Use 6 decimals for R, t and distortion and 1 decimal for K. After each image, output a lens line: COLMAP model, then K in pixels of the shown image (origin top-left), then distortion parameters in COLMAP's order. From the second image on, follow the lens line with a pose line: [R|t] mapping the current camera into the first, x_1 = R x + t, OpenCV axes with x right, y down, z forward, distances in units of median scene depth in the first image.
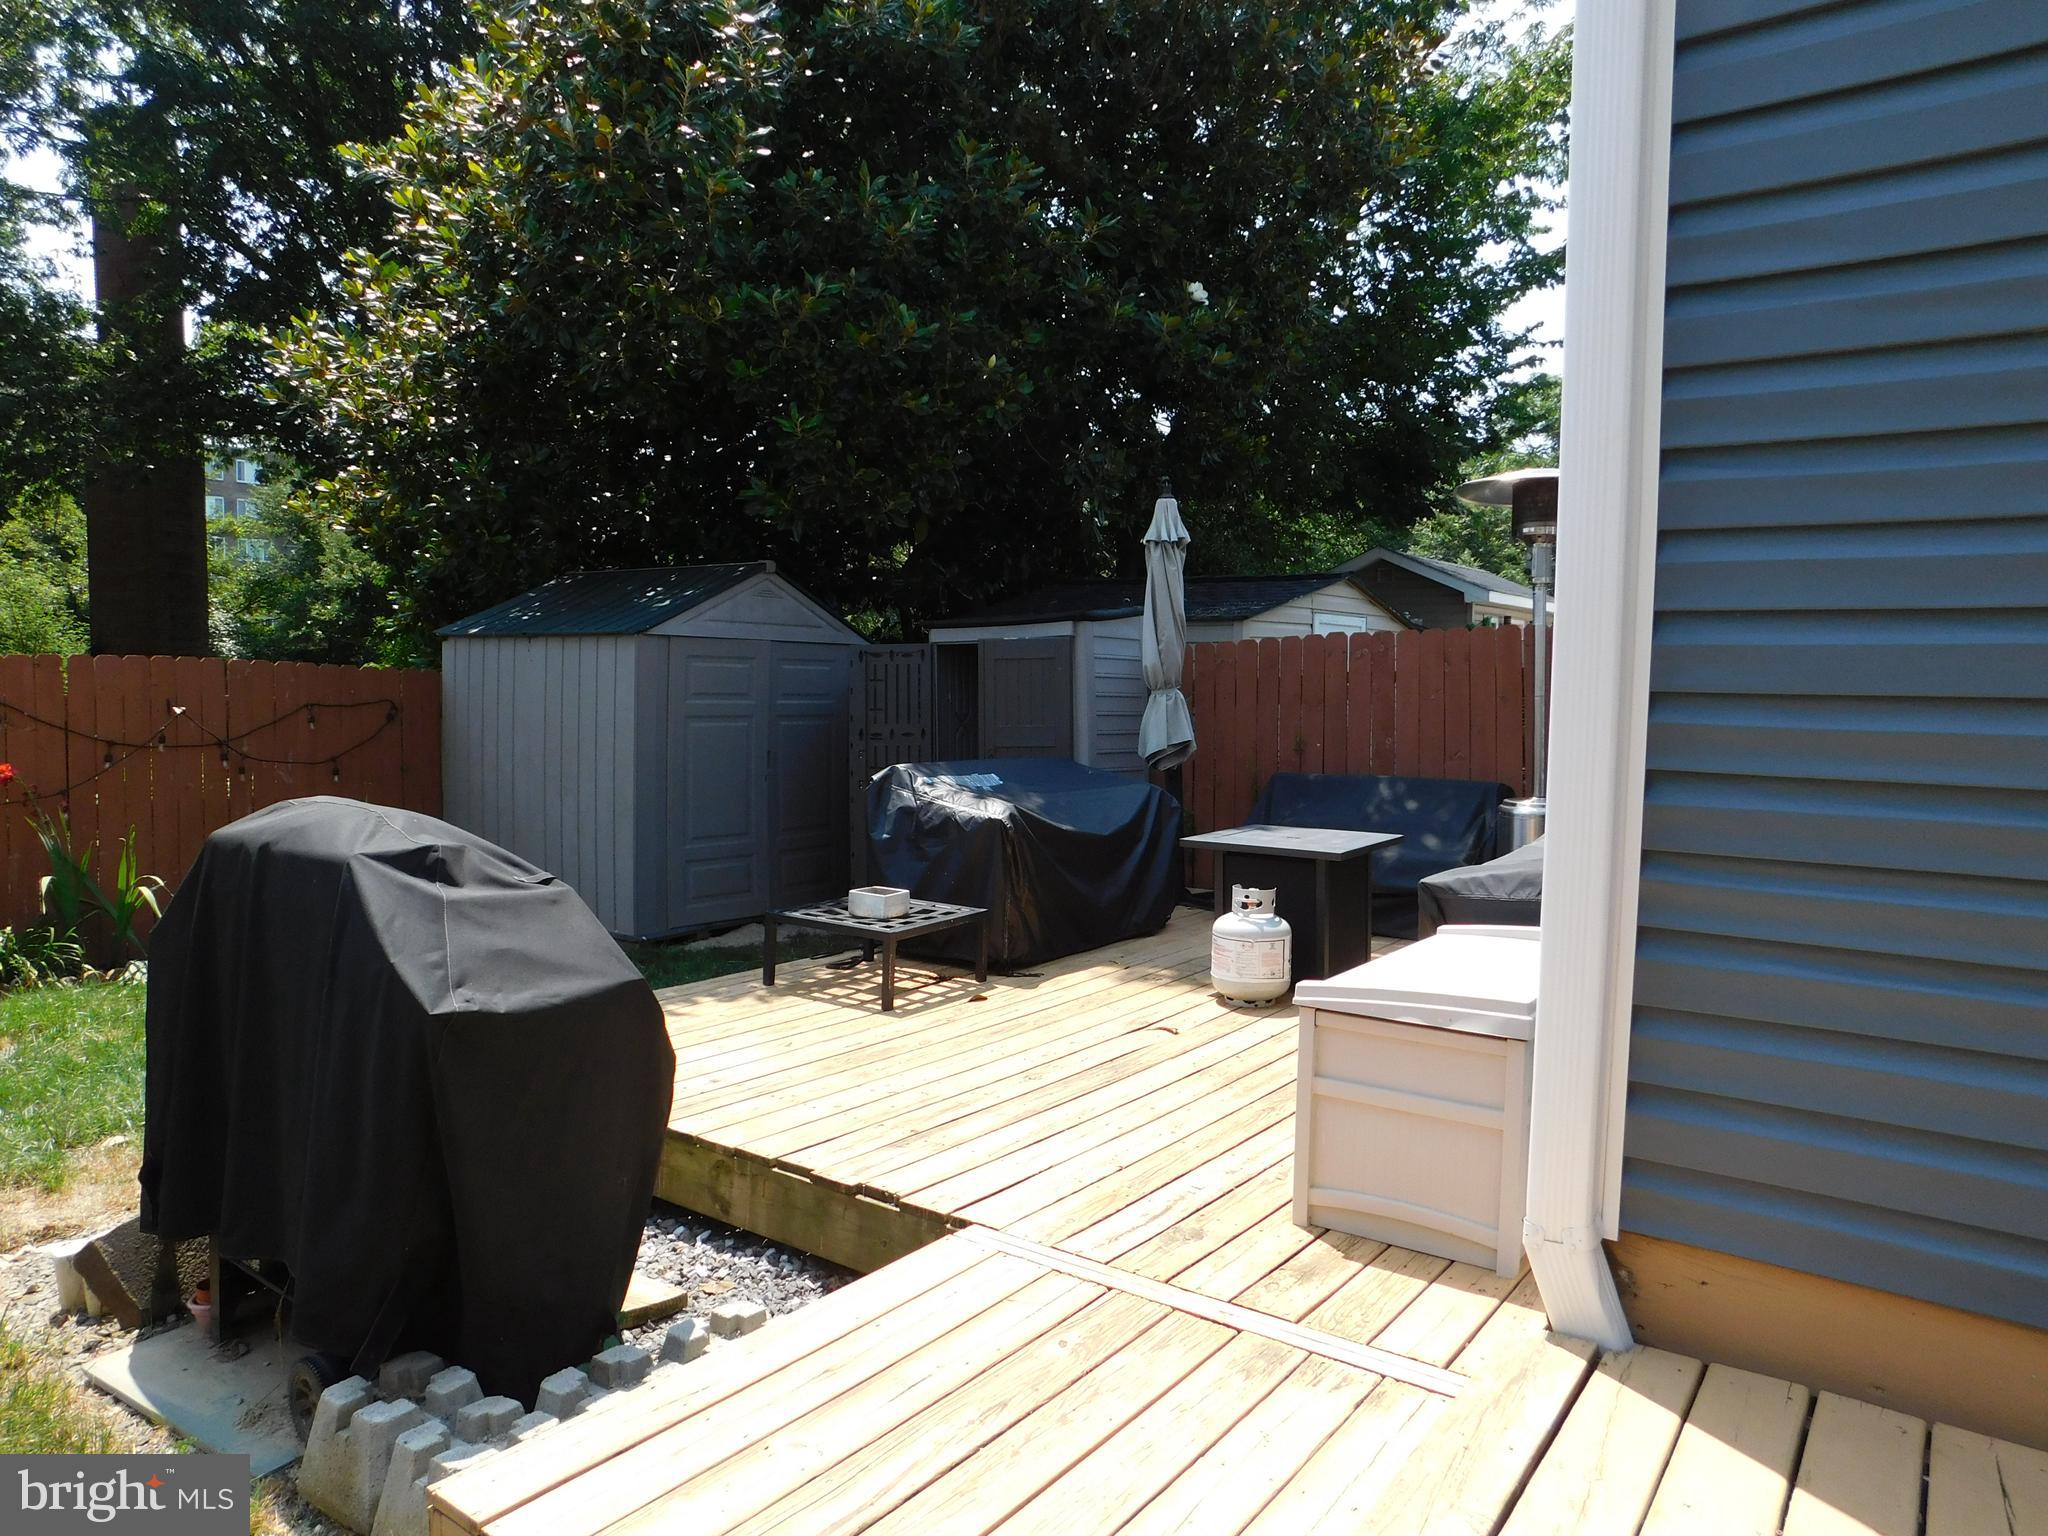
lens RADIAL K [[1377.2, 0, 1024.0], [0, 1377.2, 768.0], [0, 0, 1]] dist [-0.006246, -0.002500]
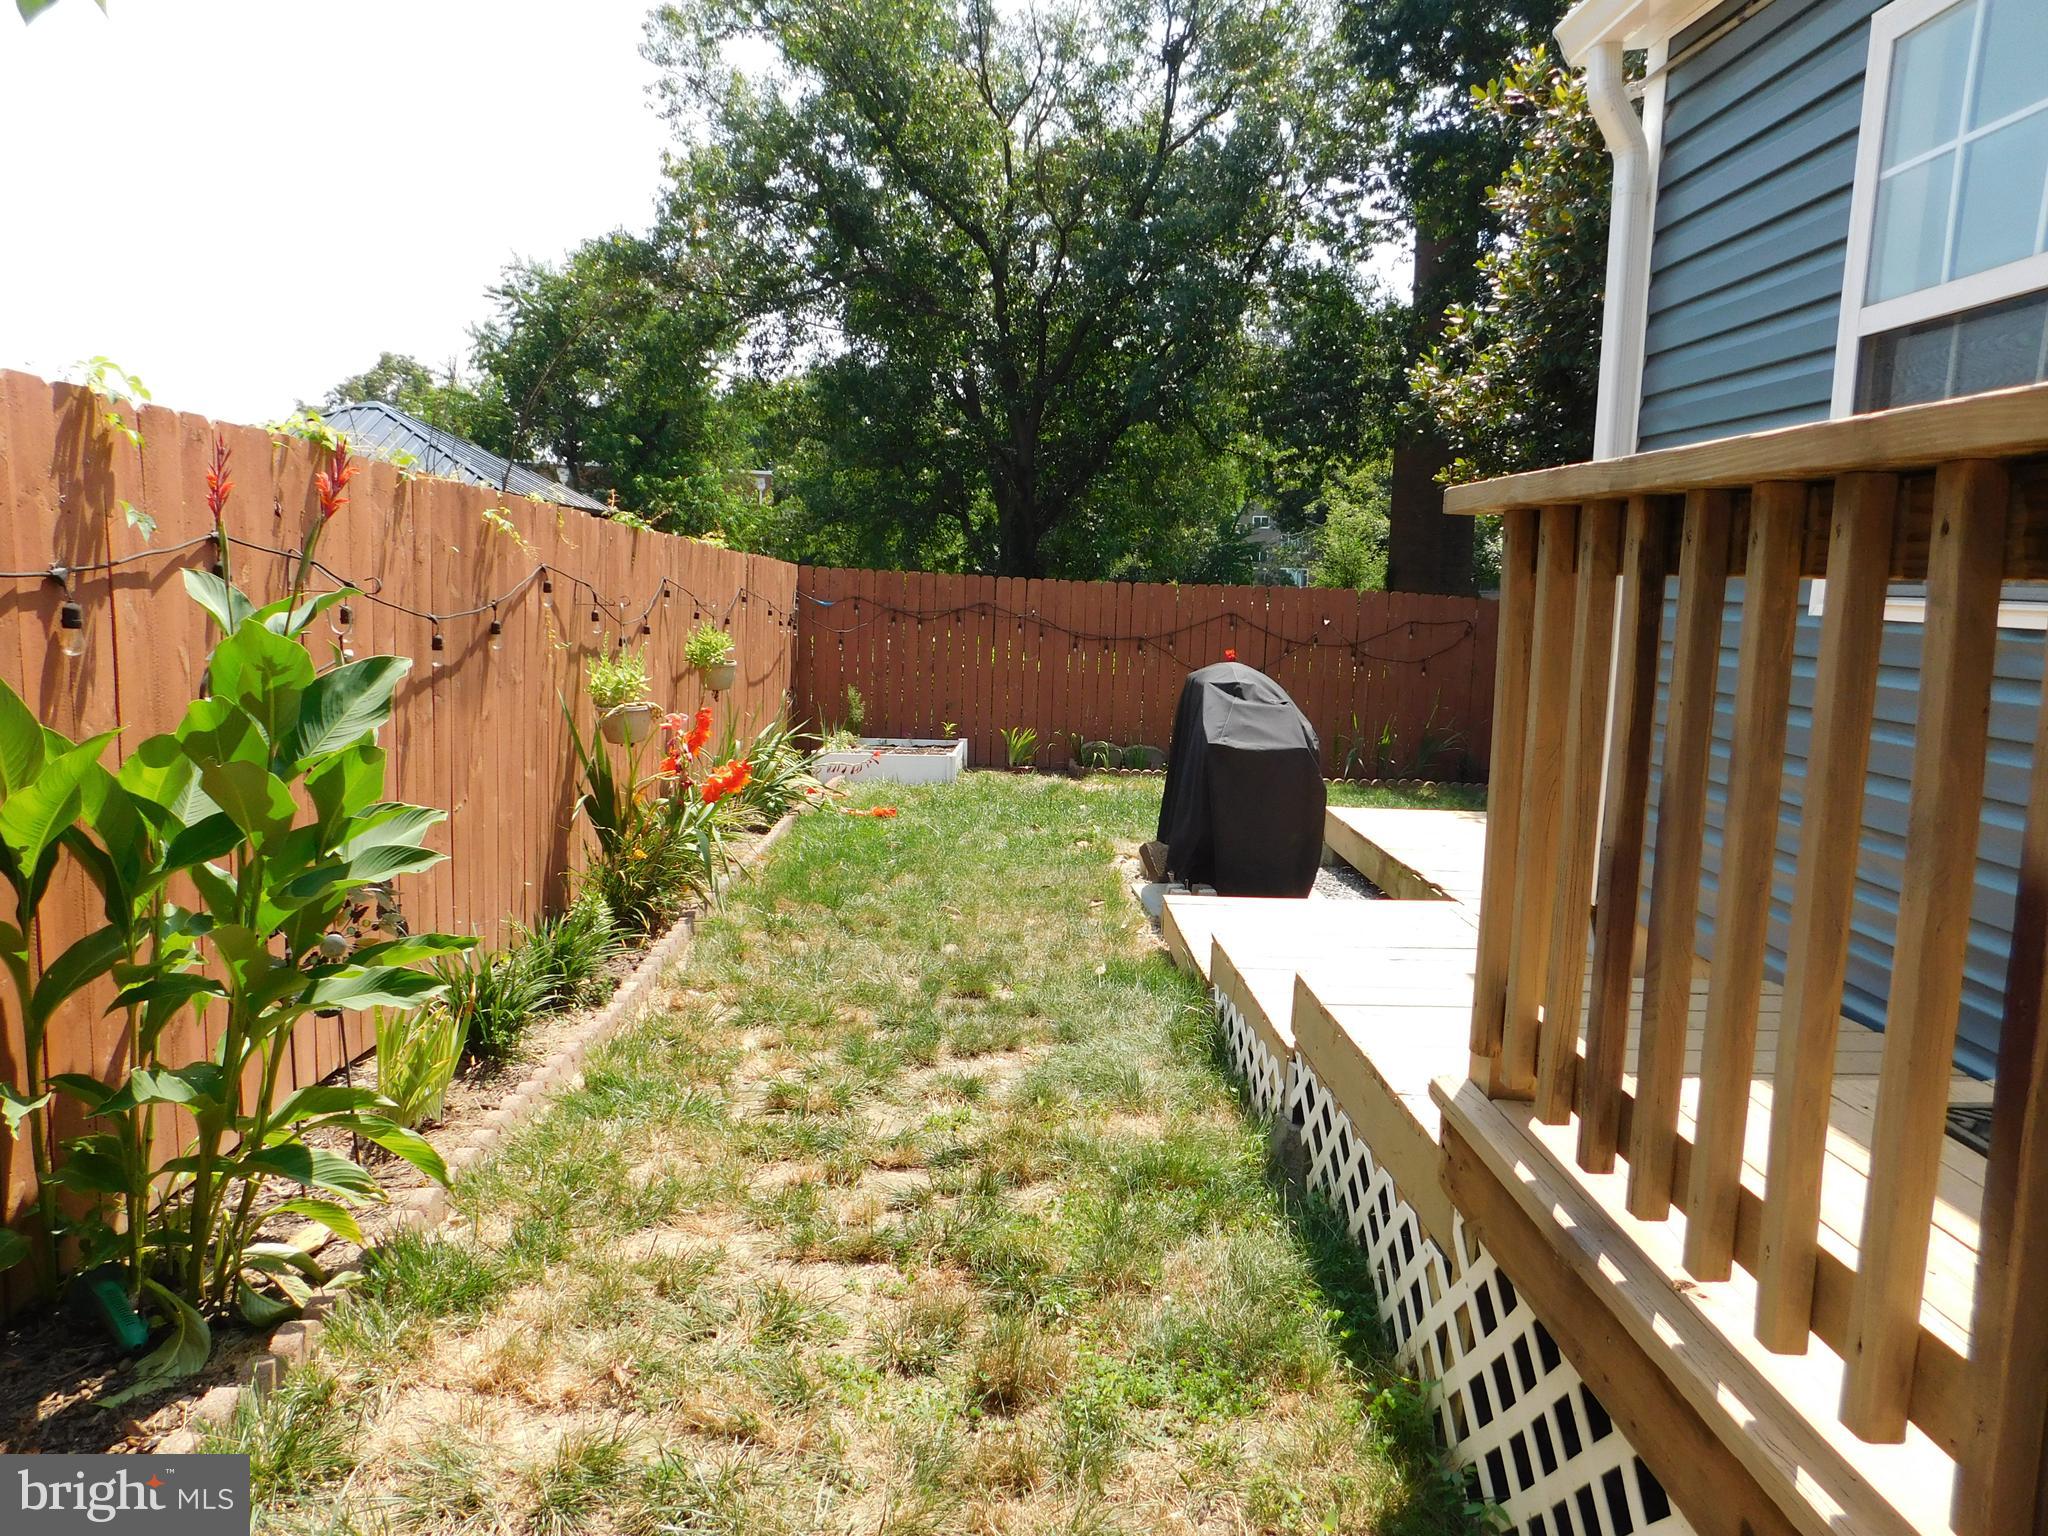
lens RADIAL K [[1377.2, 0, 1024.0], [0, 1377.2, 768.0], [0, 0, 1]] dist [-0.006246, -0.002500]
pose [[0.628744, 0.097189, -0.771515, 0.377514], [-0.052512, 0.995201, 0.082573, 0.008286], [0.775837, -0.011403, 0.630830, -0.252530]]
